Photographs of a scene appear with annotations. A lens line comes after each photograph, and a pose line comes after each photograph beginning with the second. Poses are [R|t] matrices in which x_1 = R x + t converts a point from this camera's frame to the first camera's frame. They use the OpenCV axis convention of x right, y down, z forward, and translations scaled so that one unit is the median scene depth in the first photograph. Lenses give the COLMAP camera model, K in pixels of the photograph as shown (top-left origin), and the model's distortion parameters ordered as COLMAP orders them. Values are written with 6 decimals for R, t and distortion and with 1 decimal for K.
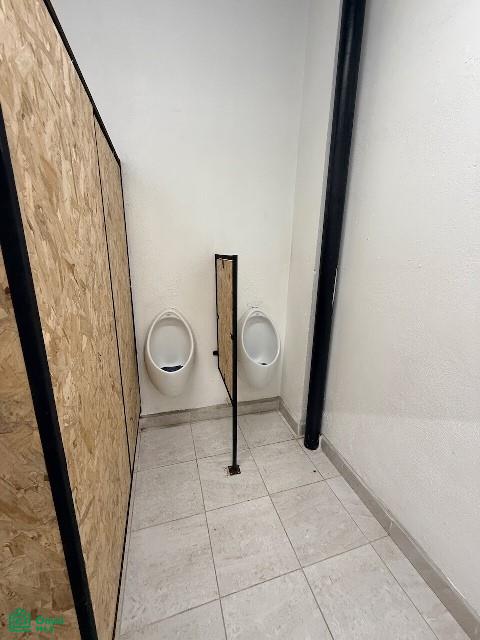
lens RADIAL K [[256.5, 0, 240.6], [0, 256.5, 318.9], [0, 0, 1]] dist [0.001616, -0.000306]
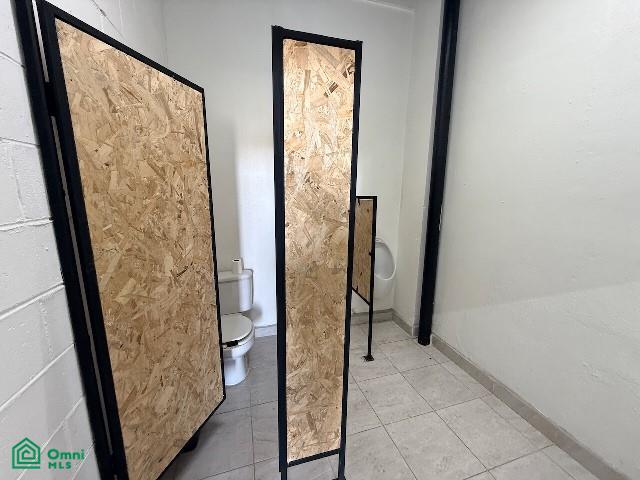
lens RADIAL K [[256.5, 0, 318.9], [0, 256.5, 240.9], [0, 0, 1]] dist [0.001616, -0.000306]
pose [[0.999882, -0.012864, 0.008385, -0.275673], [0.013434, 0.997322, -0.071885, 0.081837], [-0.007438, 0.071990, 0.997378, -0.331805]]
